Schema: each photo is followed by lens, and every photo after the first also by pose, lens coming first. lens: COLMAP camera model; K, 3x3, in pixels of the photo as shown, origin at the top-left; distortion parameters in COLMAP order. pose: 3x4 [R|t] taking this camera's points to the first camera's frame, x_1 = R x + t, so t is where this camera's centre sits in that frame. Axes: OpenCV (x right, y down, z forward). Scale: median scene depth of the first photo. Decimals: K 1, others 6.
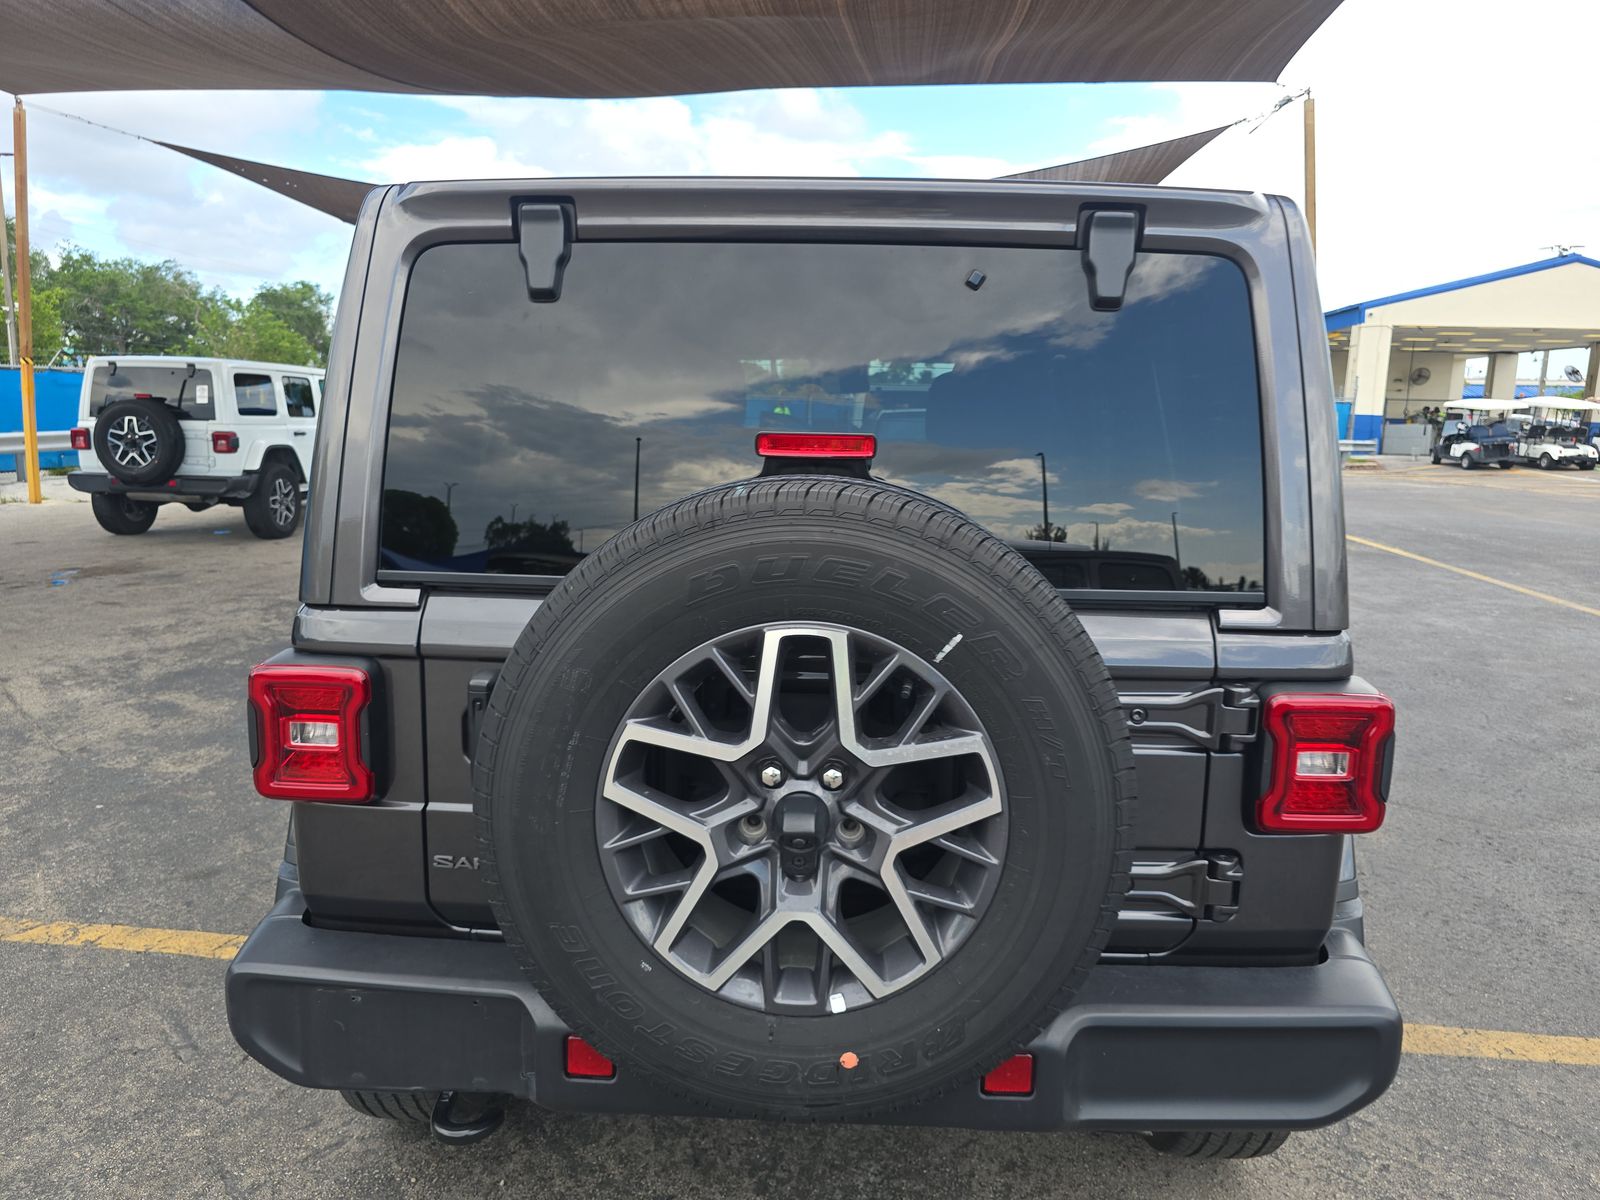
lens RADIAL K [[1118.1, 0, 800.0], [0, 1118.1, 600.0], [0, 0, 1]] dist [0.019672, -0.001273]
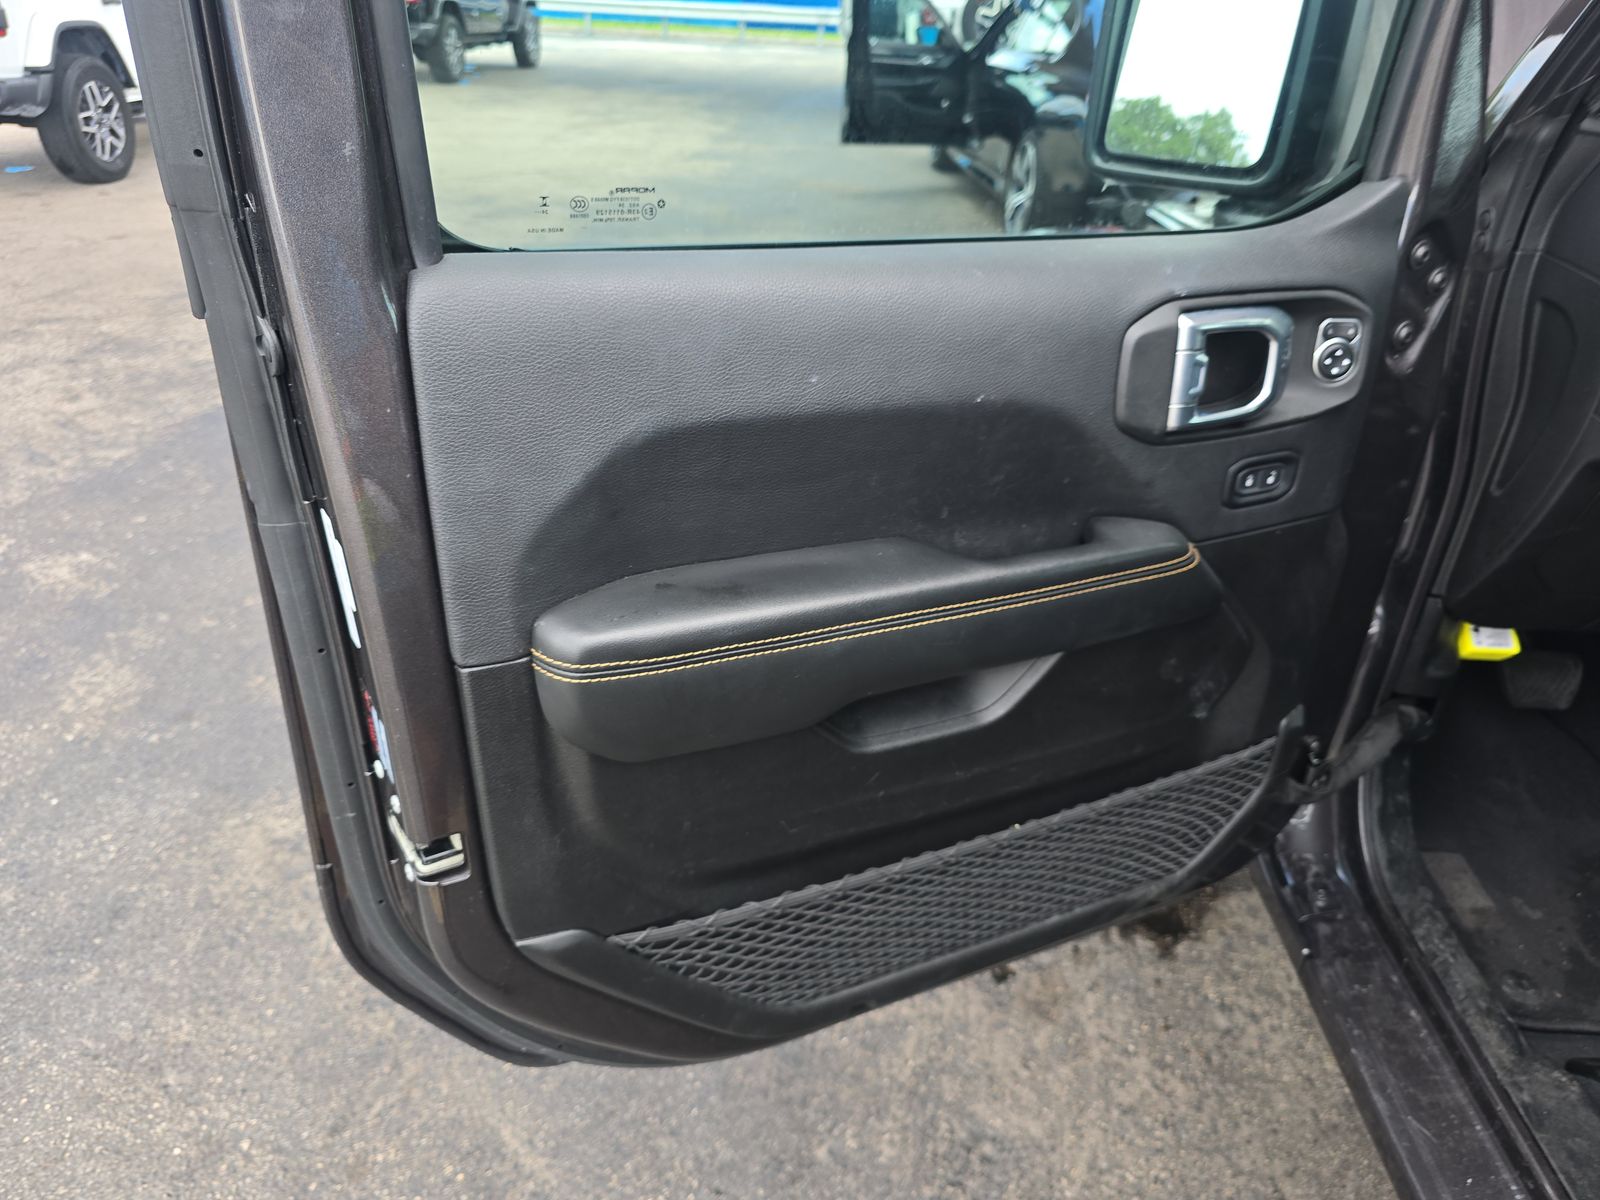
lens RADIAL K [[1118.1, 0, 800.0], [0, 1118.1, 600.0], [0, 0, 1]] dist [0.019672, -0.001273]
pose [[0.998364, -0.020668, 0.053315, -0.149548], [0.001945, 0.944123, 0.329587, -0.062699], [-0.057148, -0.328944, 0.942619, 0.413876]]
